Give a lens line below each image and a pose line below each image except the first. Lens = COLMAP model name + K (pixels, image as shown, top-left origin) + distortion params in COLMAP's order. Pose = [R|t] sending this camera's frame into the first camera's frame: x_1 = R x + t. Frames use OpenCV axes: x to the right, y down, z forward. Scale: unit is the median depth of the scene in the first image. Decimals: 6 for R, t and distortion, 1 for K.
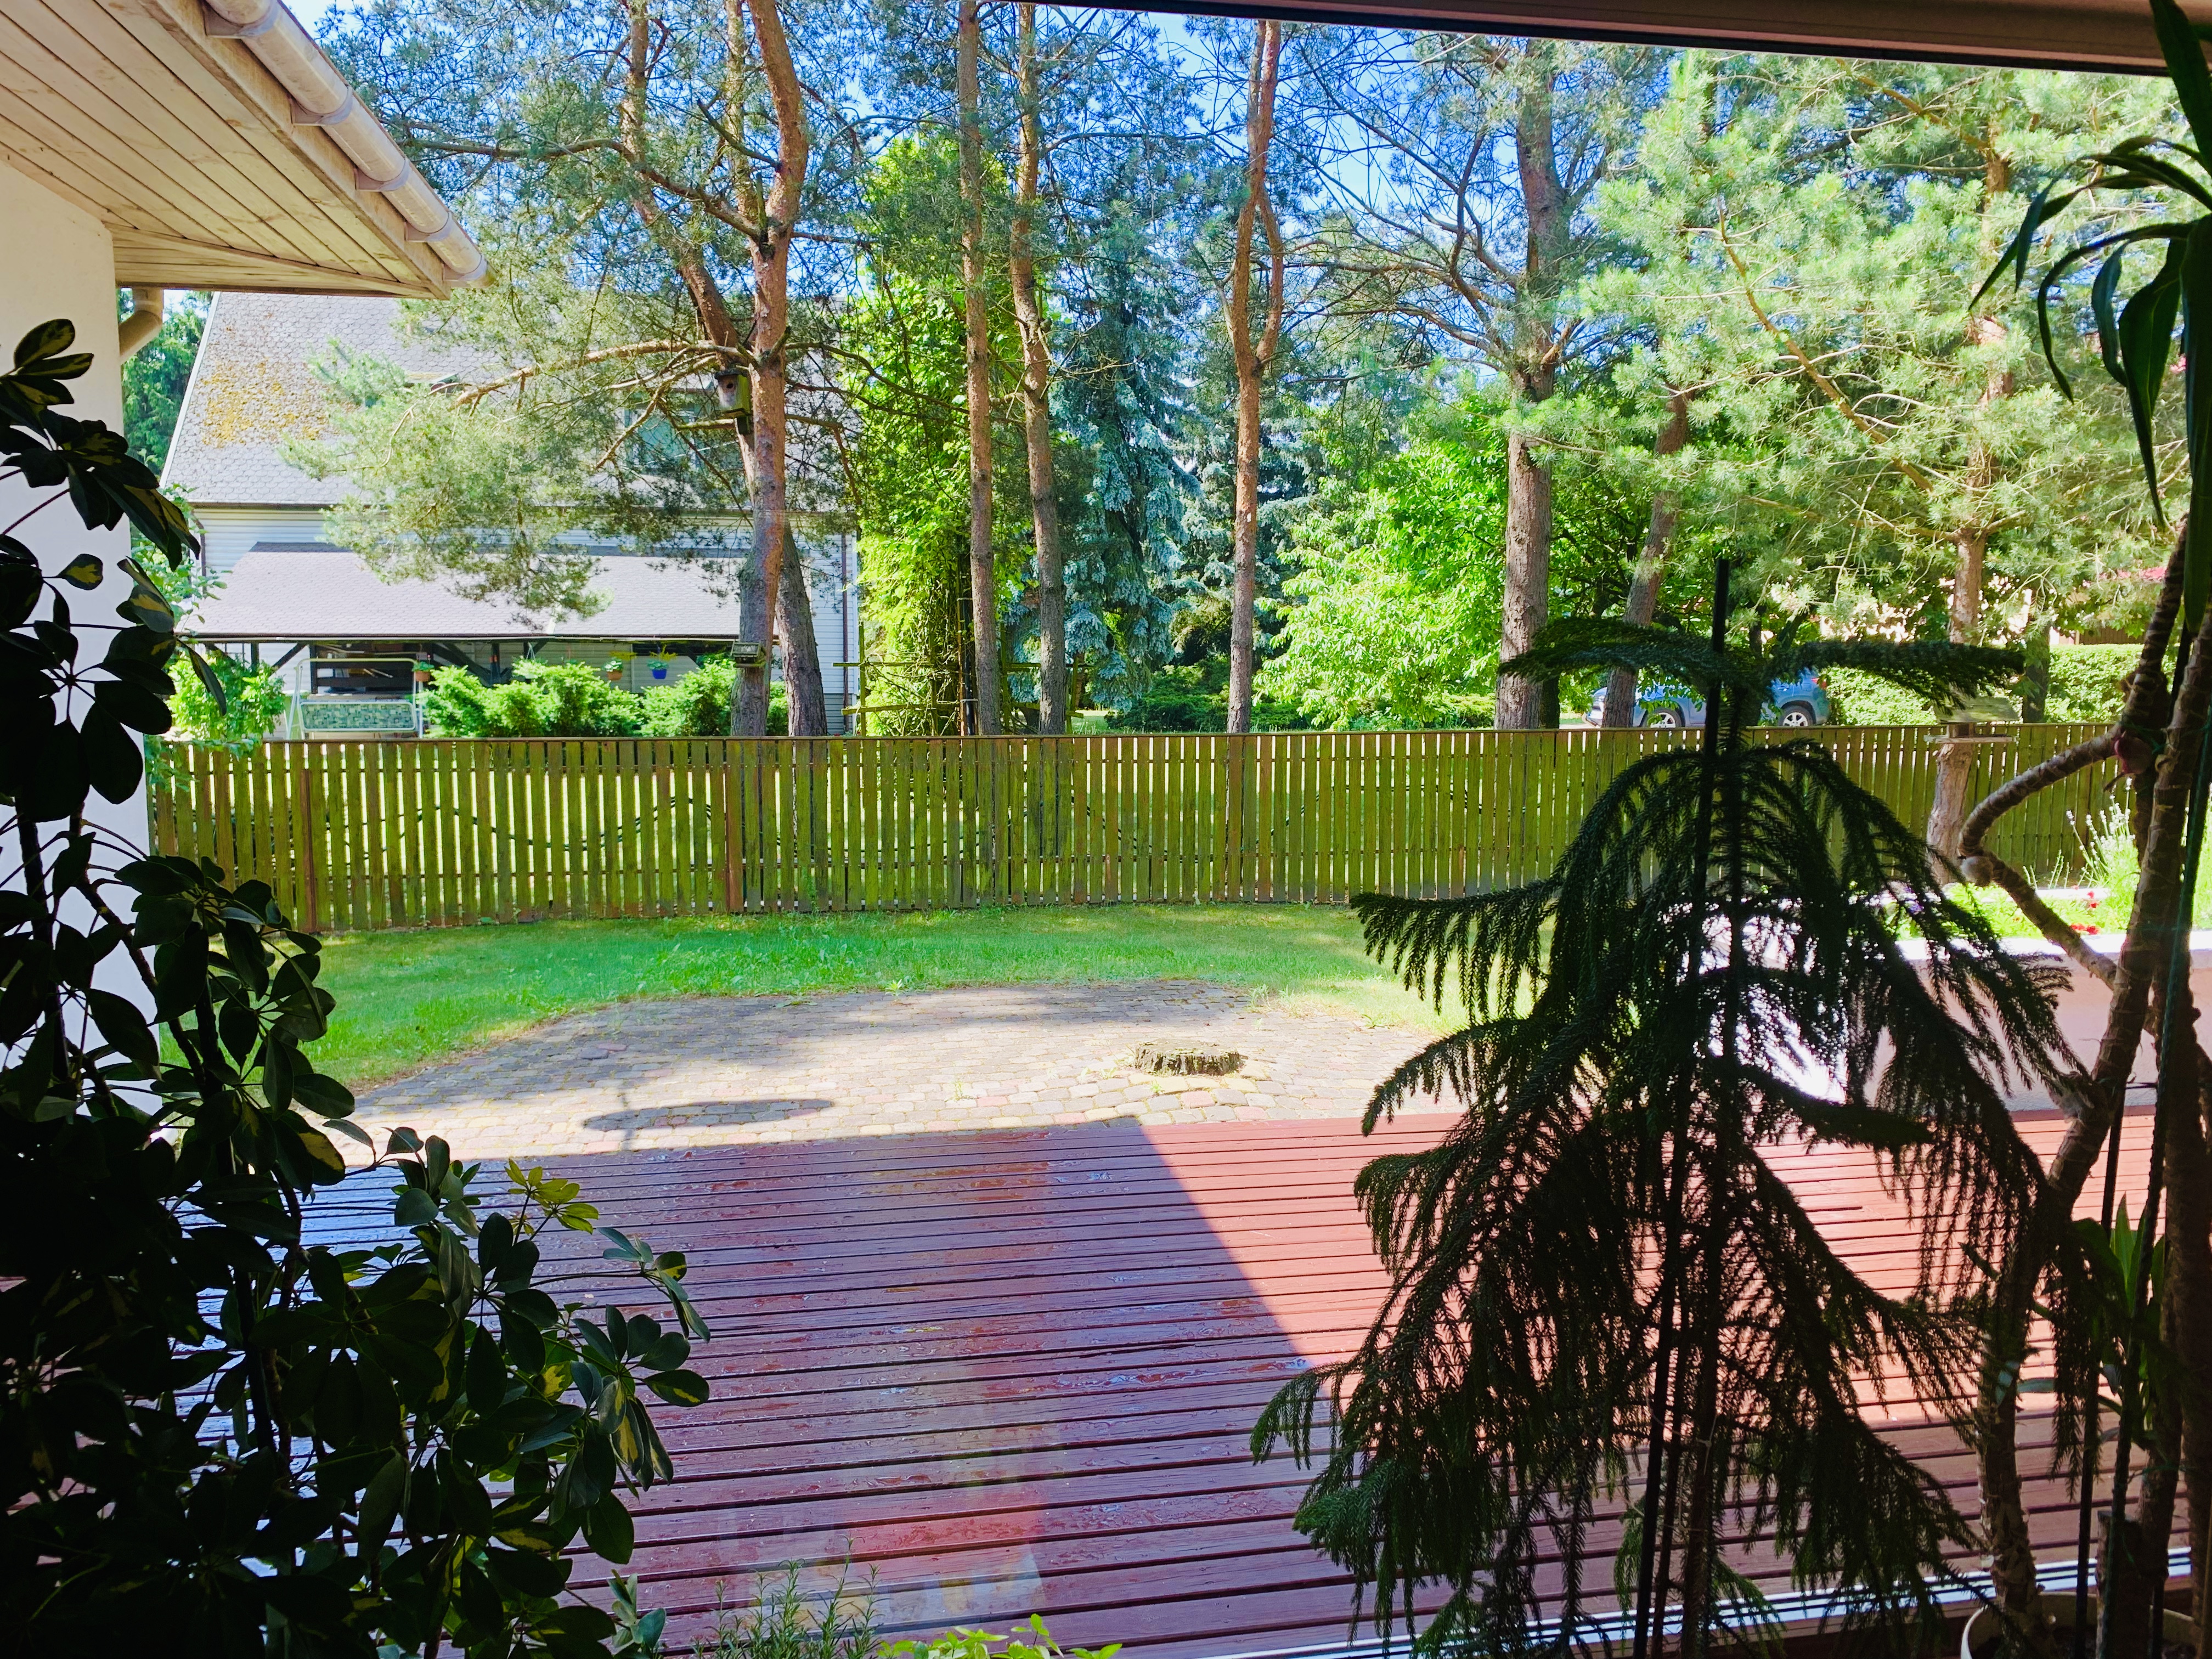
lens RADIAL K [[1699.7, 0, 1121.7], [0, 1699.7, 814.8], [0, 0, 1]] dist [0.065651, -0.086772]
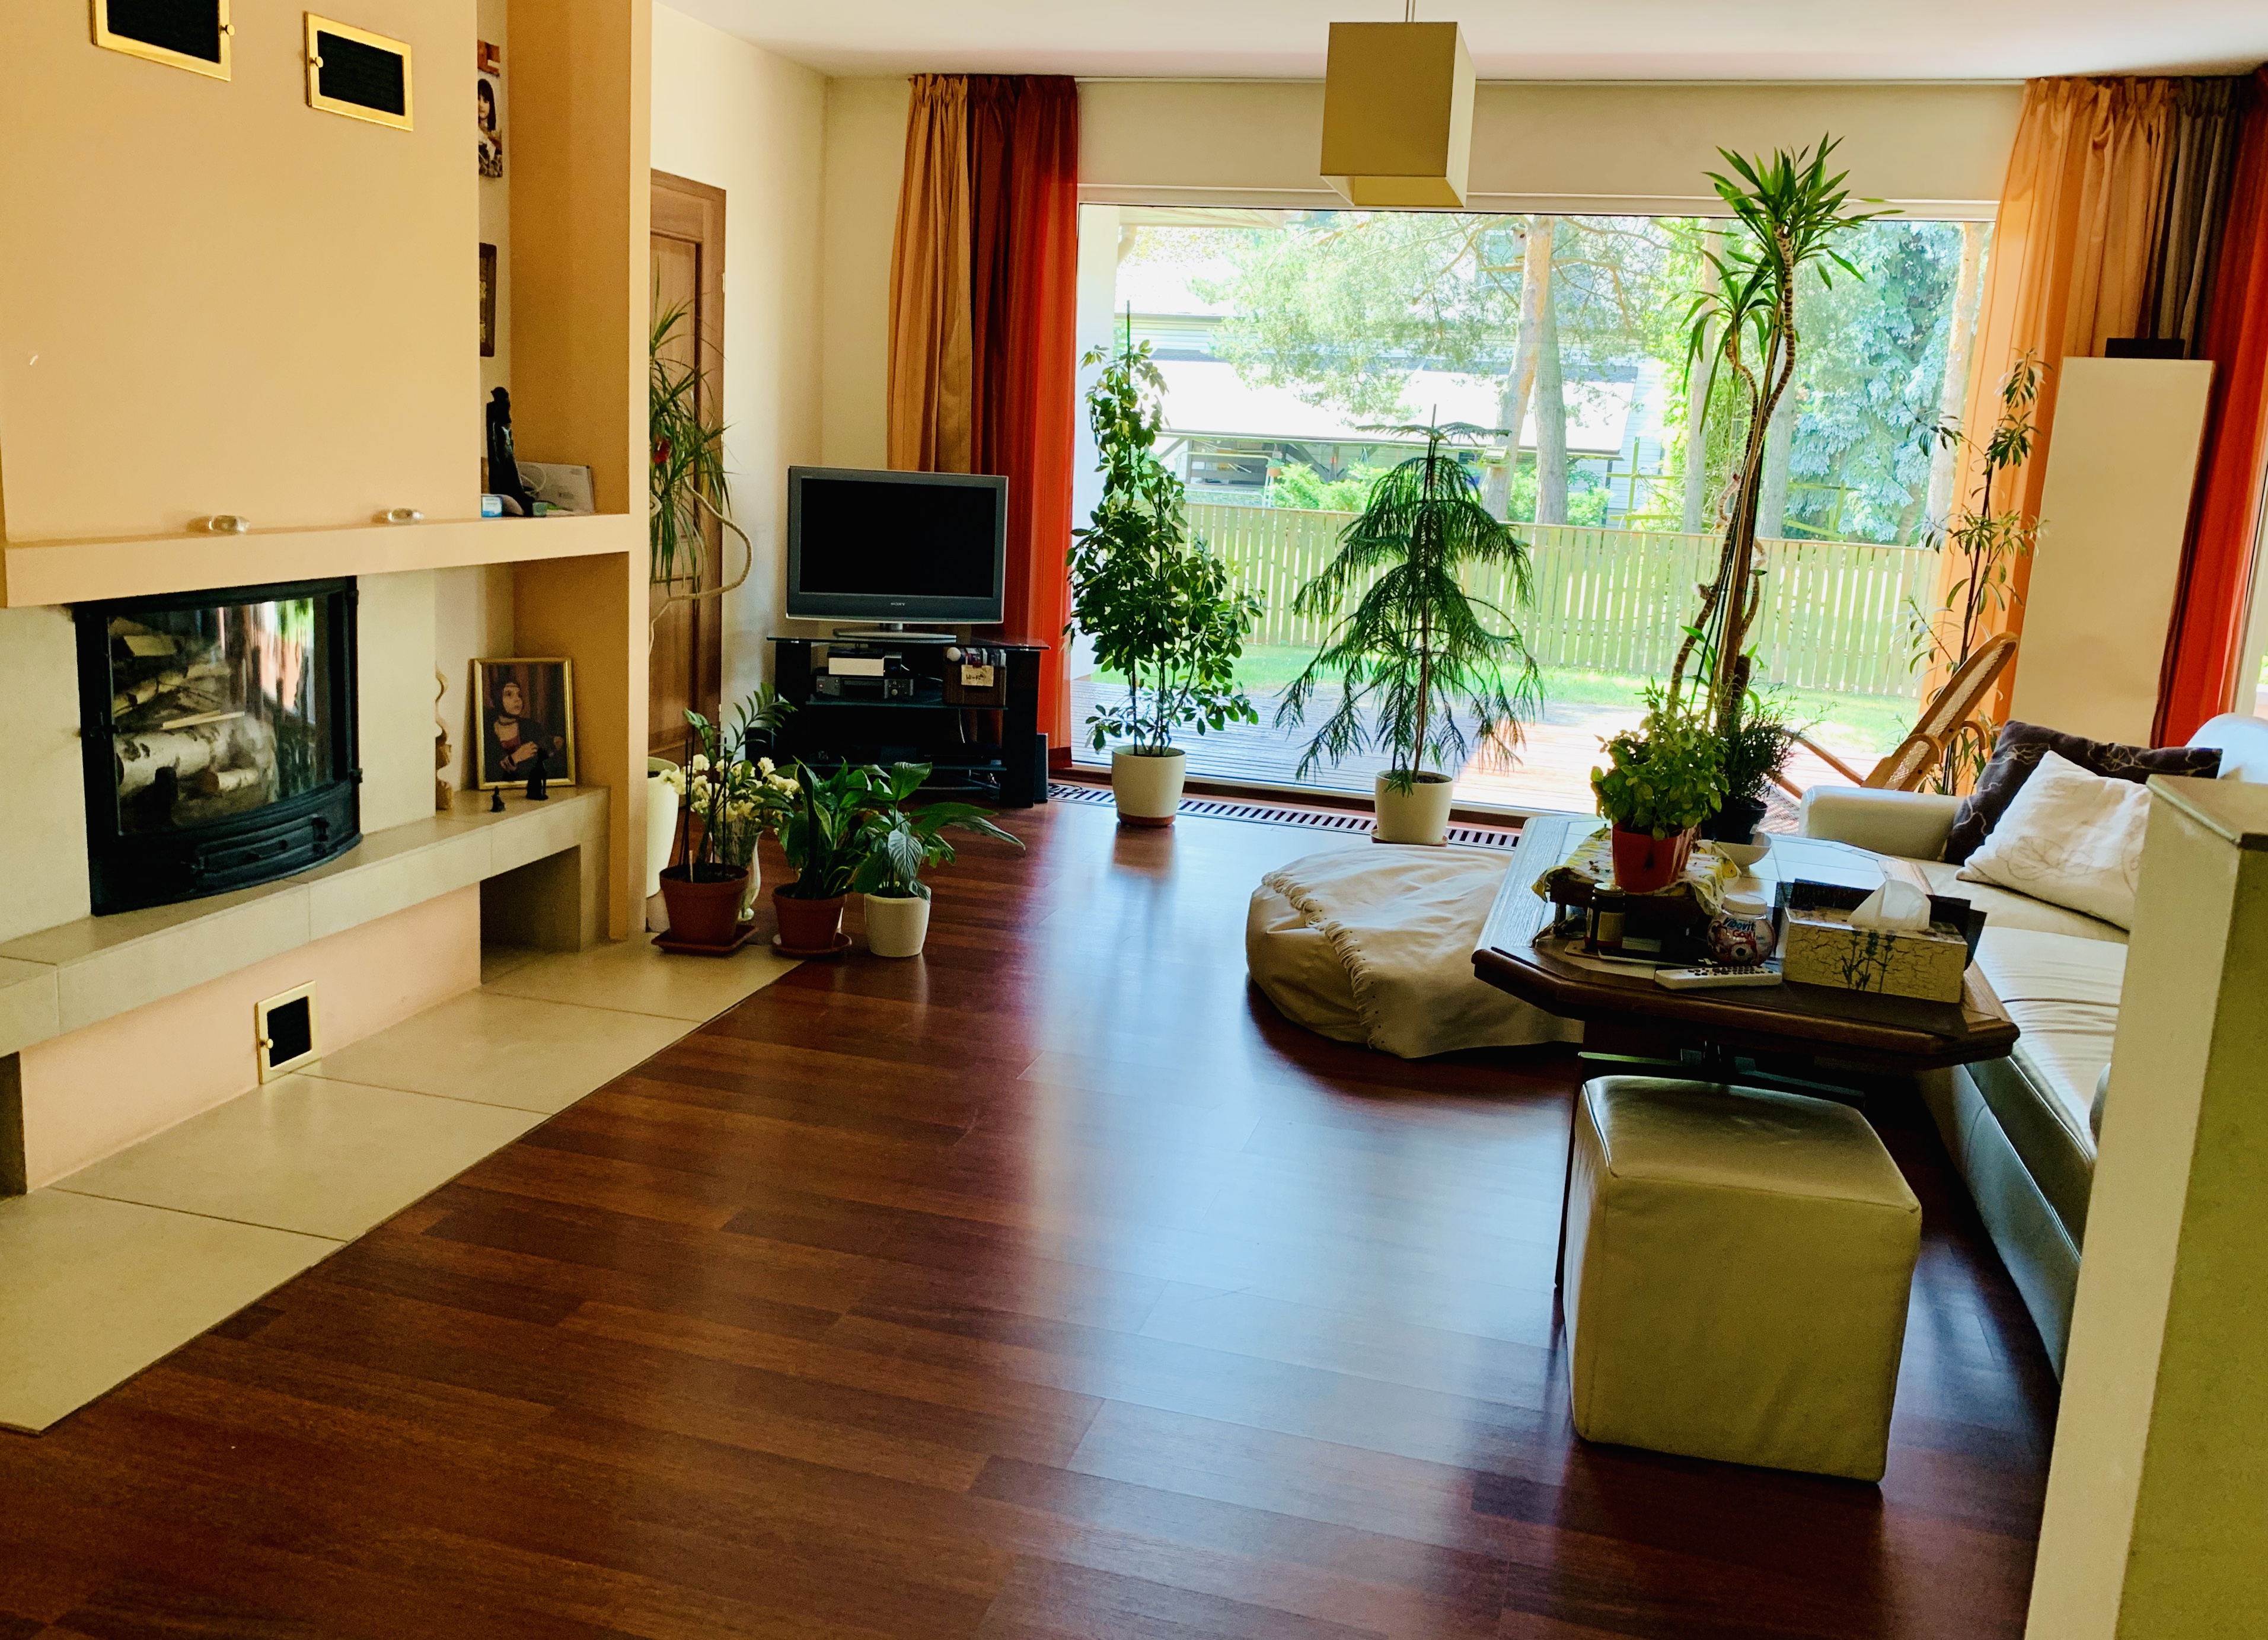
lens RADIAL K [[1836.4, 0, 1139.7], [0, 1836.4, 788.9], [0, 0, 1]] dist [0.053188, -0.066337]
pose [[0.892091, 0.133400, -0.431716, 0.109773], [-0.100654, 0.990089, 0.097946, 0.027797], [0.440503, -0.043922, 0.896676, -0.231358]]
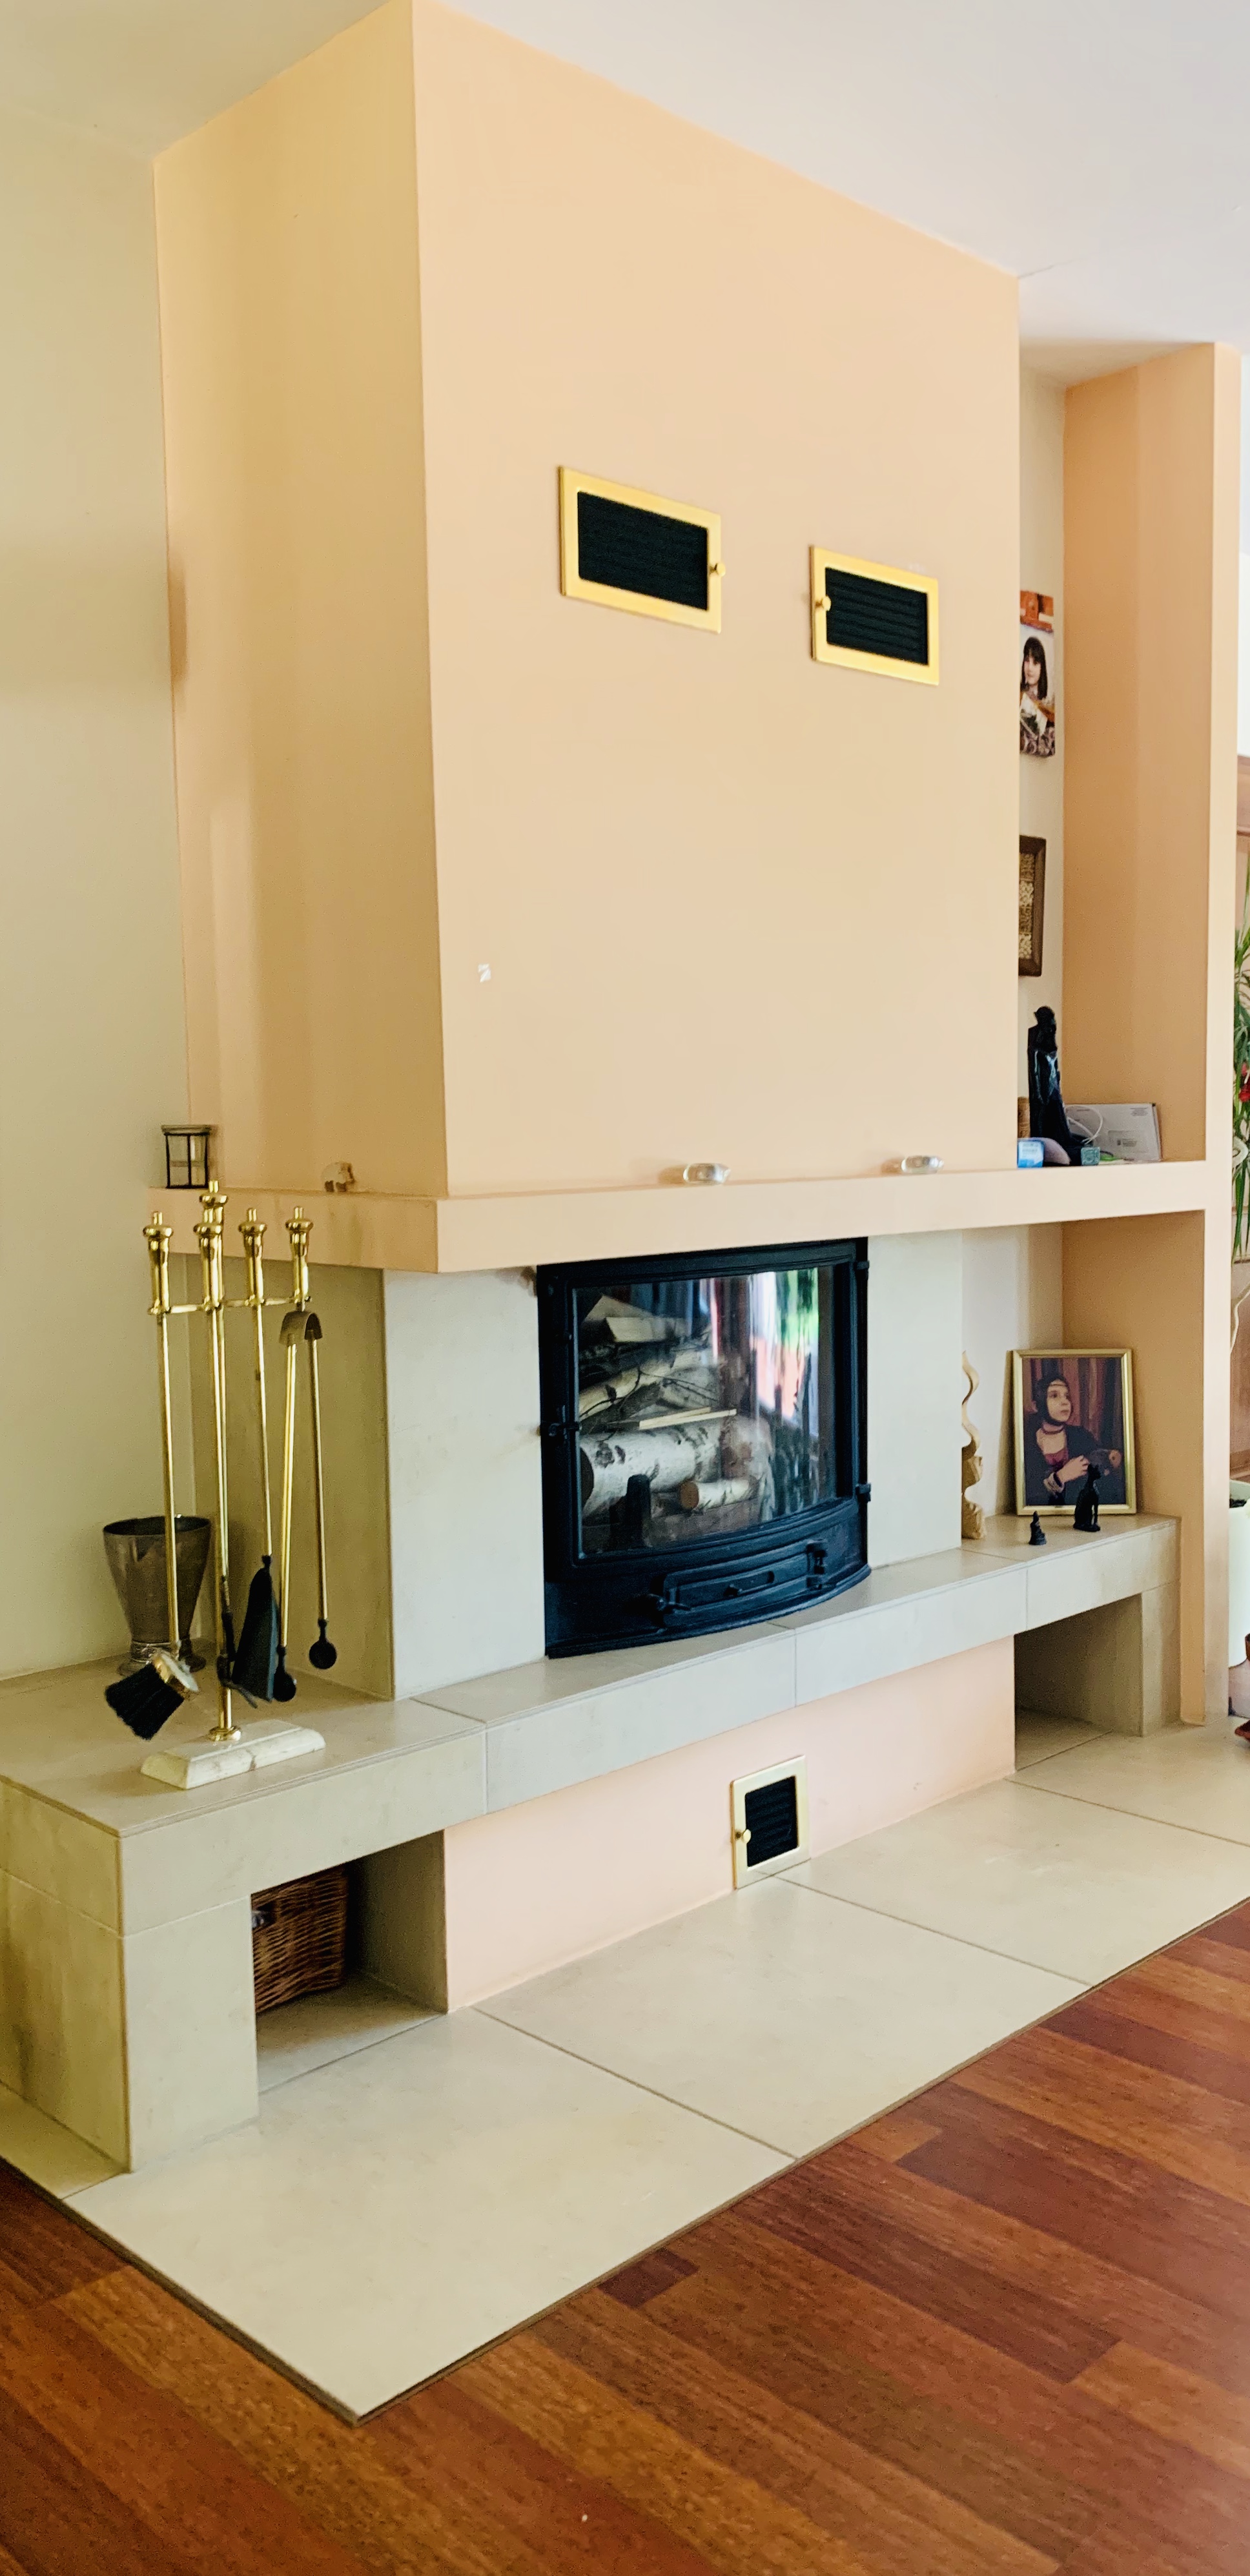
lens RADIAL K [[1997.5, 0, 767.5], [0, 1997.5, 1265.1], [0, 0, 1]] dist [0.070937, -0.051075]
pose [[0.575729, 0.050983, -0.816050, 0.081407], [-0.071705, 0.997357, 0.011722, 0.033708], [0.814491, 0.051766, 0.577863, -0.195257]]
